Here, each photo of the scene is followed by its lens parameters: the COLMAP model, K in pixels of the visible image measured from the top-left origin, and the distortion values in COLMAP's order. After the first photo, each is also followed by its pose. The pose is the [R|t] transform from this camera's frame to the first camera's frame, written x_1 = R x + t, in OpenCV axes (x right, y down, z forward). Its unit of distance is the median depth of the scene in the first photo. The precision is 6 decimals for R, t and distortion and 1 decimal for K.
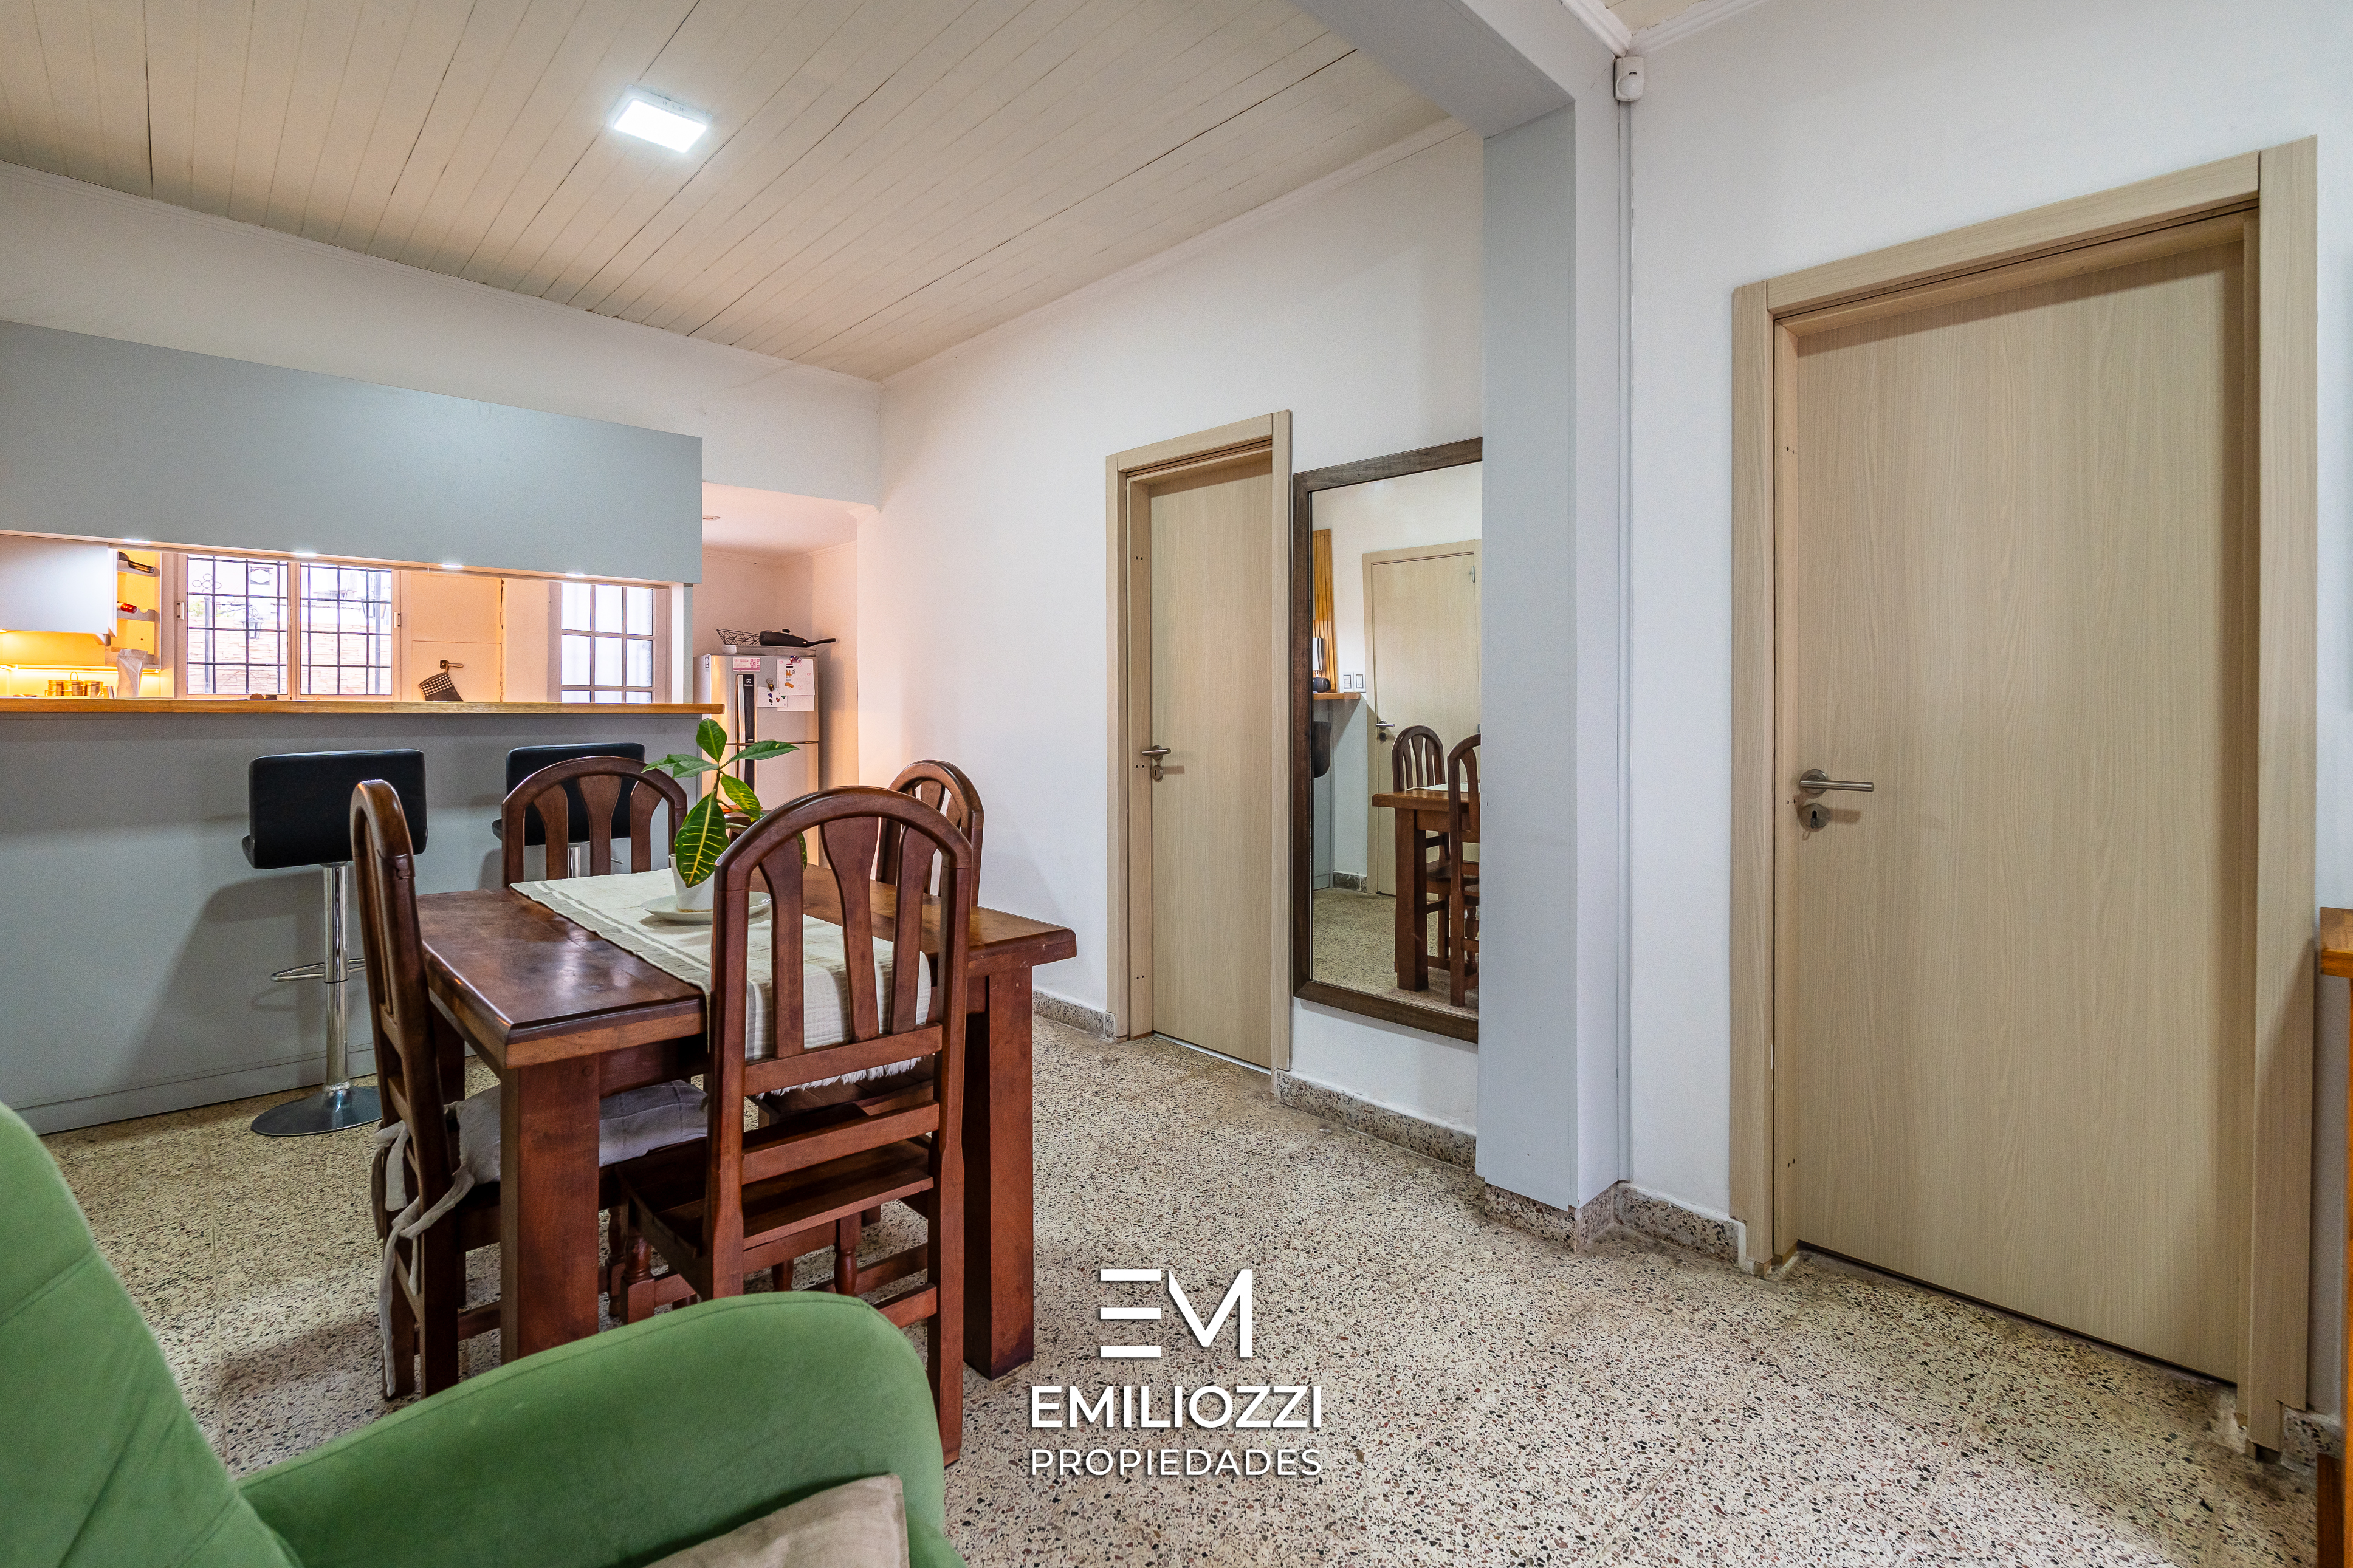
lens RADIAL K [[1079.1, 0, 1181.2], [0, 1079.1, 704.2], [0, 0, 1]] dist [-0.000437, 0.000038]
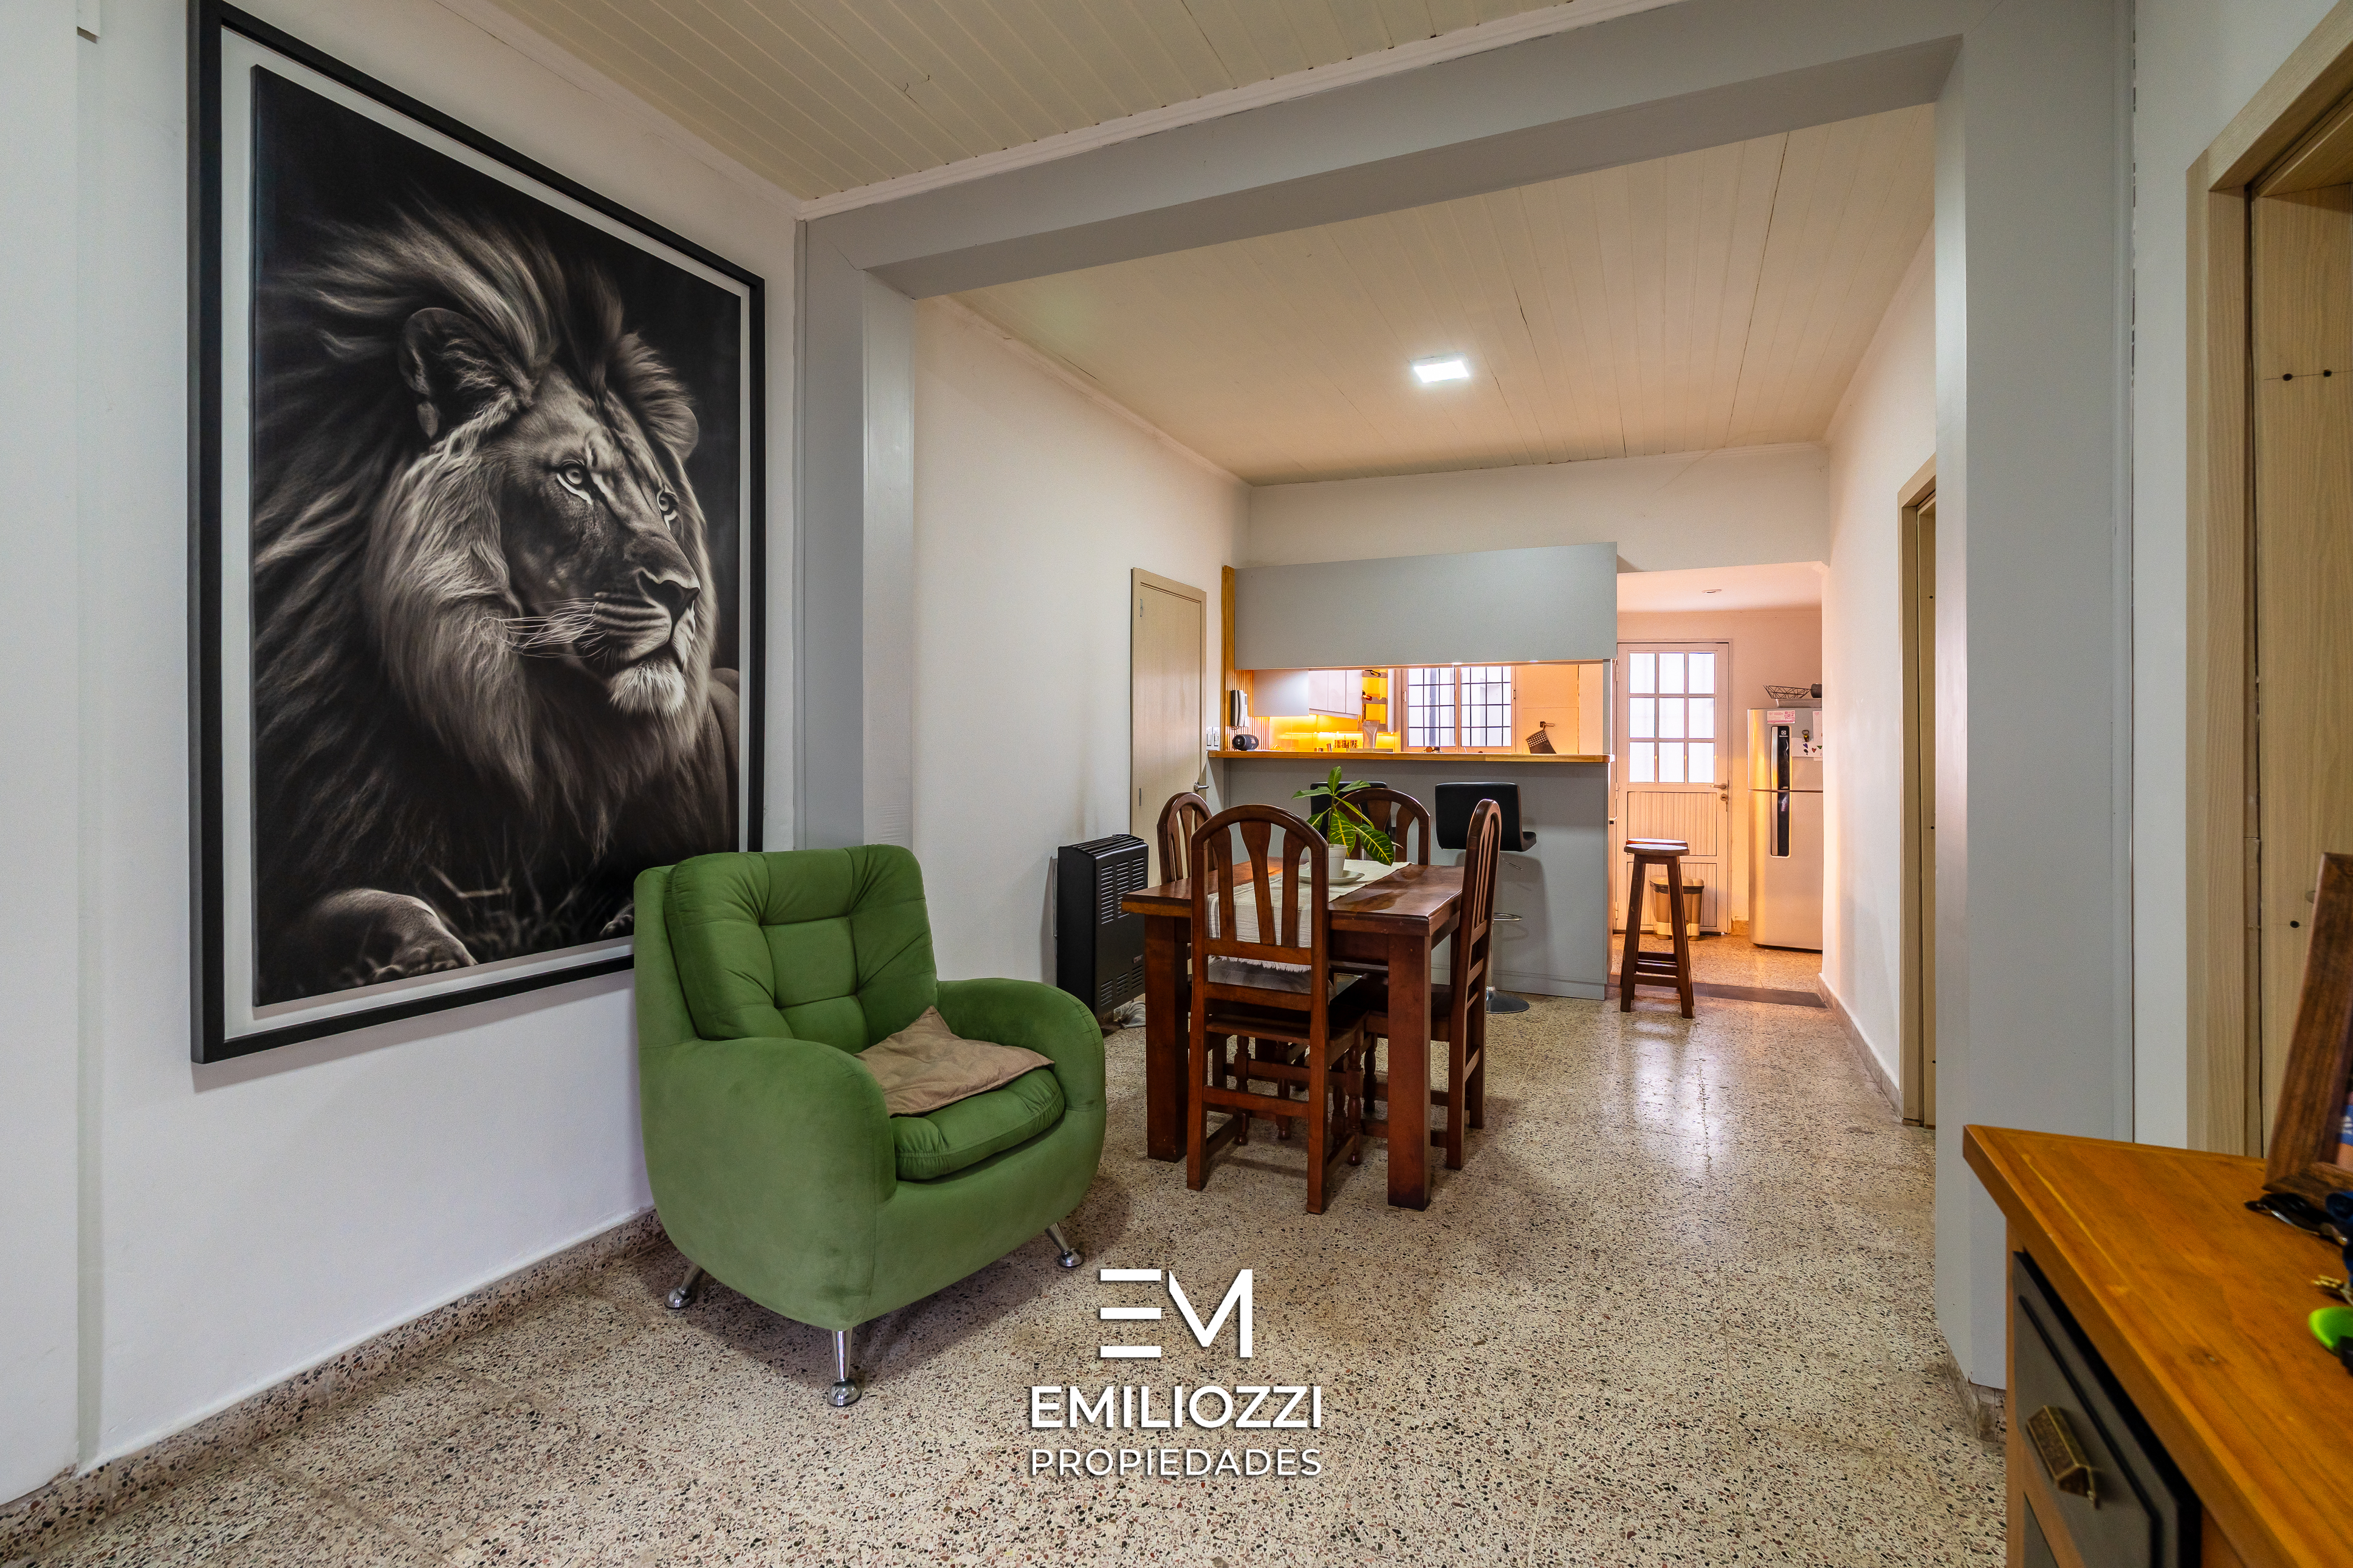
lens RADIAL K [[1049.1, 0, 1181.1], [0, 1049.1, 748.3], [0, 0, 1]] dist [-0.000011, 0.000105]
pose [[0.369368, 0.000899, -0.929283, 0.484061], [-0.001445, 0.999999, 0.000393, -0.007047], [0.929282, 0.001198, 0.369369, 0.080774]]
